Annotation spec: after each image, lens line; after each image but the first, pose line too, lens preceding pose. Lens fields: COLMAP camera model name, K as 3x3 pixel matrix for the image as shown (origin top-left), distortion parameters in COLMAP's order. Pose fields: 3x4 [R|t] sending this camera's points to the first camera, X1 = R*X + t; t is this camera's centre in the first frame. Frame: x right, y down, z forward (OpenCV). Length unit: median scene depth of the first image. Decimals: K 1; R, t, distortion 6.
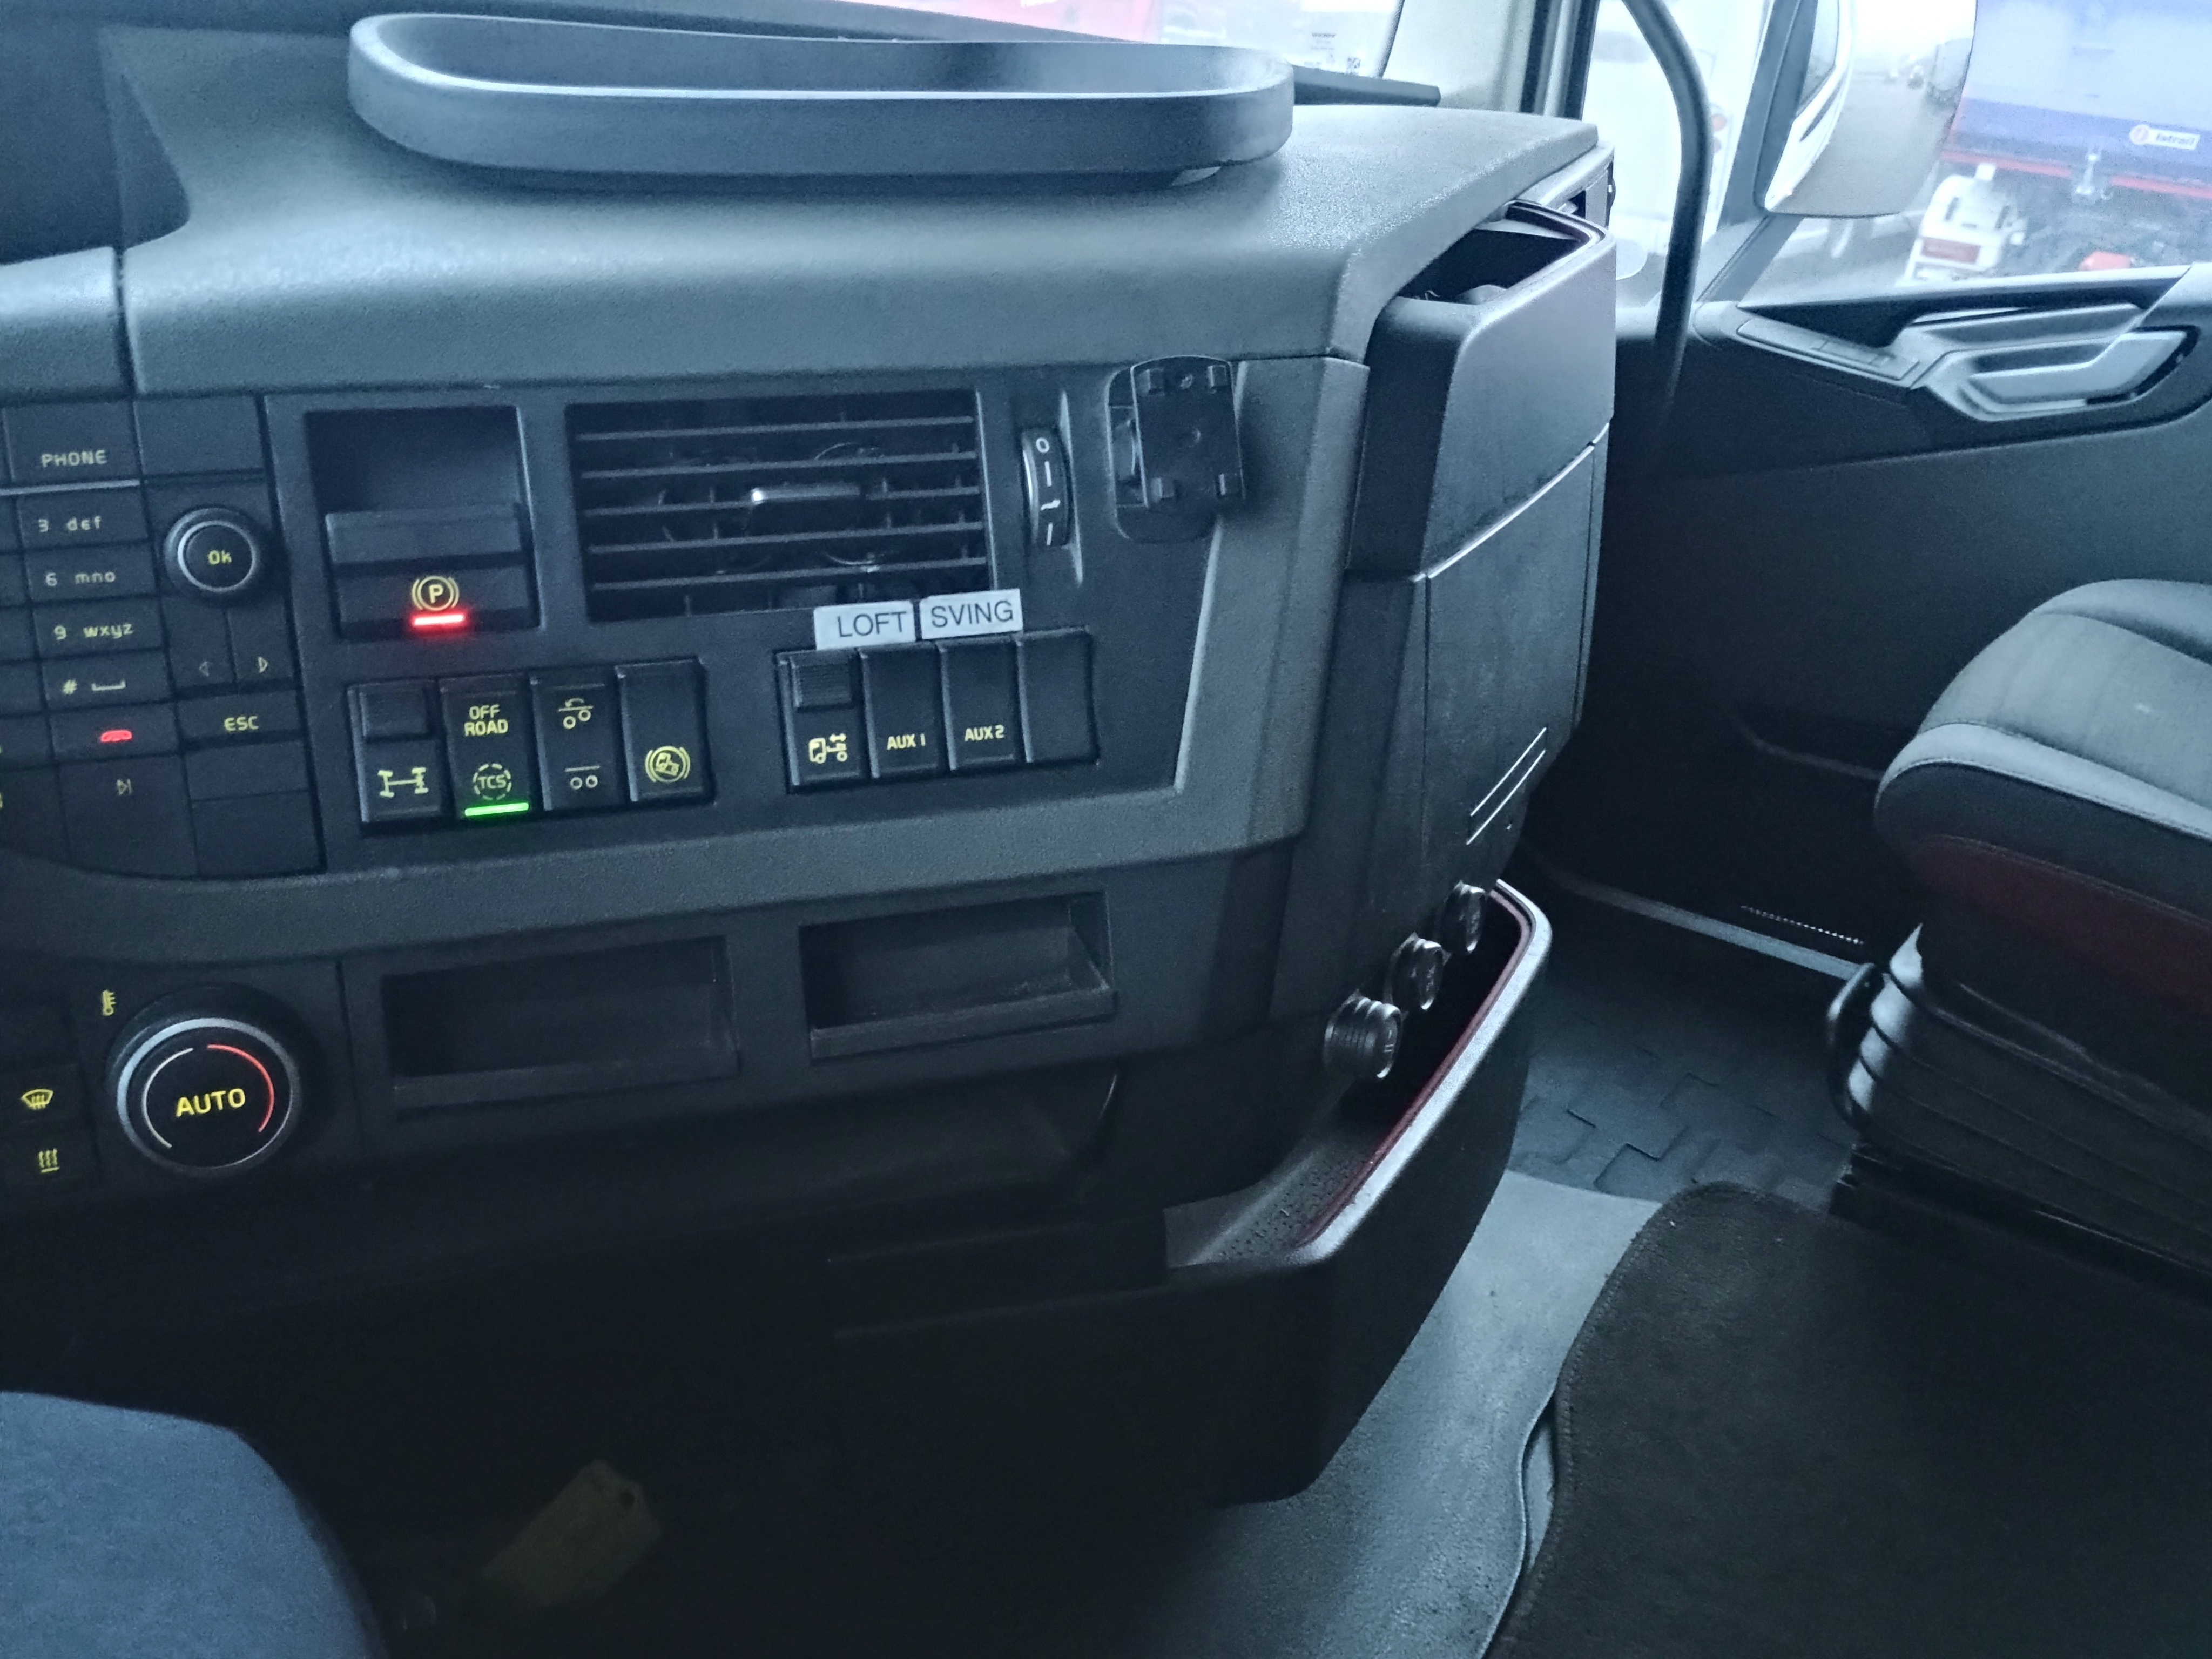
lens RADIAL K [[1918.8, 0, 1121.8], [0, 1918.8, 840.9], [0, 0, 1]] dist [0.058775, -0.074158]
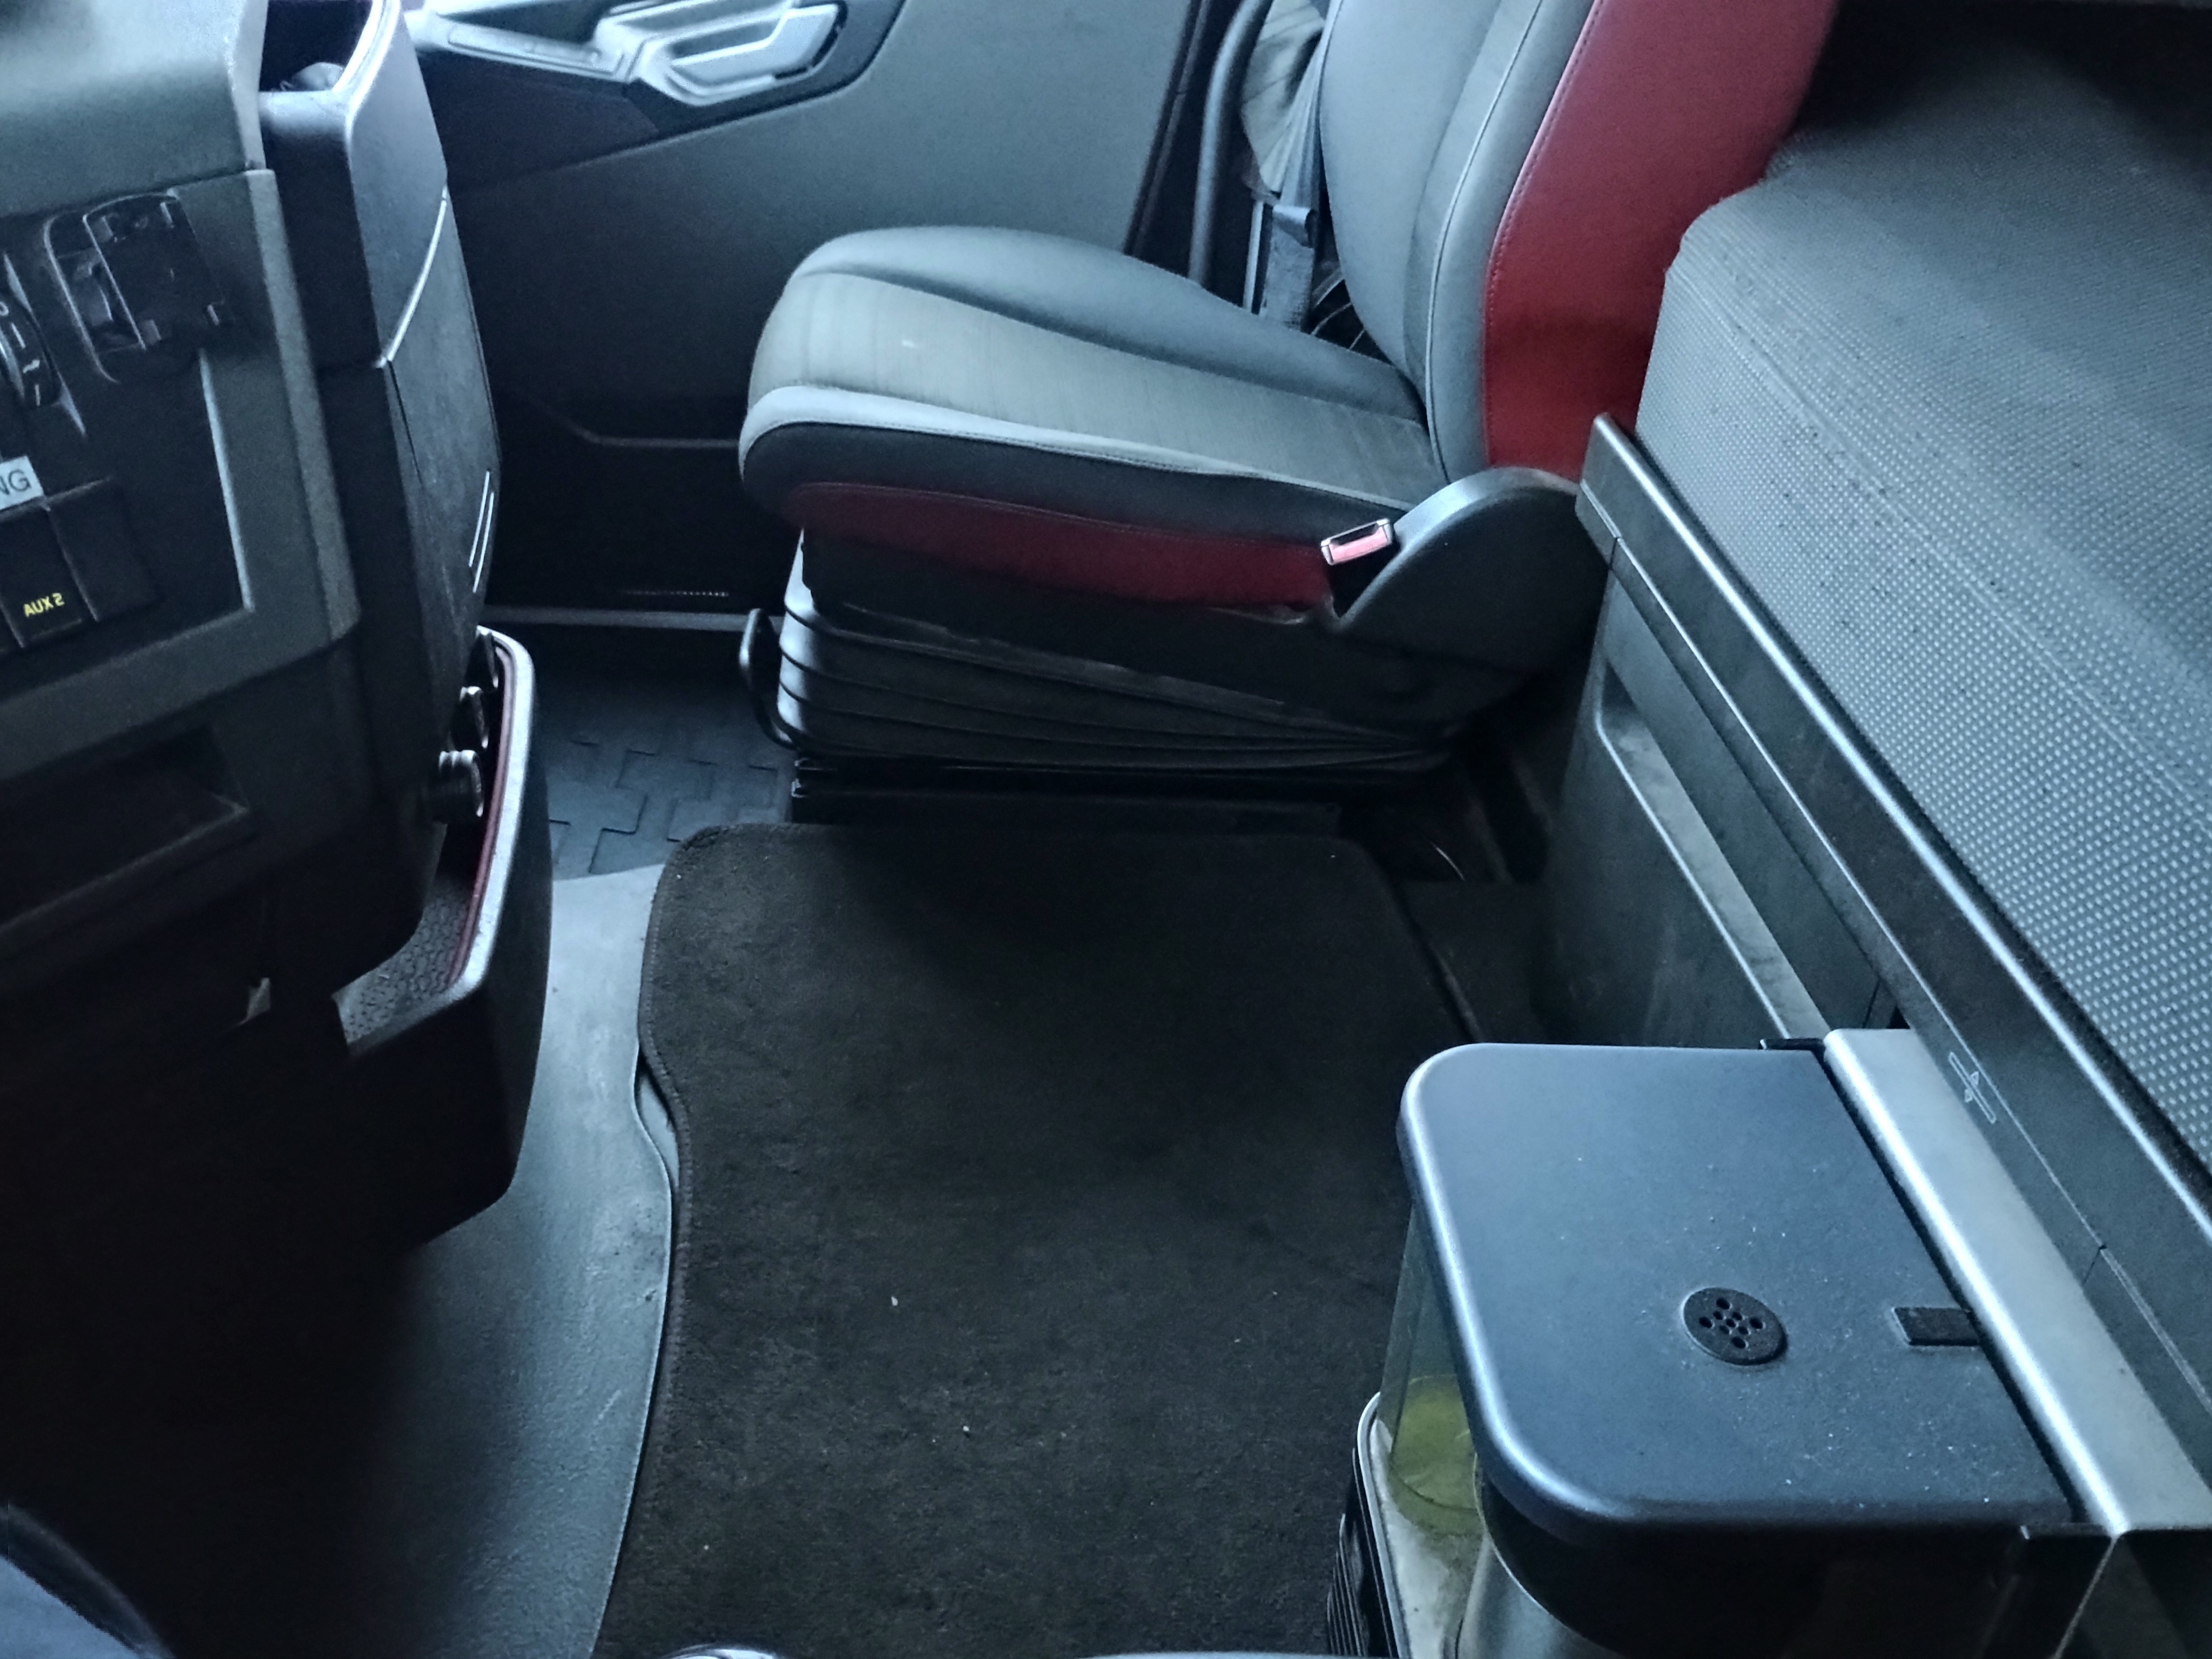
lens RADIAL K [[1918.8, 0, 1121.8], [0, 1918.8, 840.9], [0, 0, 1]] dist [0.058775, -0.074158]
pose [[0.786921, -0.329977, 0.521412, -0.118316], [0.244940, 0.942620, 0.226874, -0.018917], [-0.566357, -0.050817, 0.822592, -0.098868]]
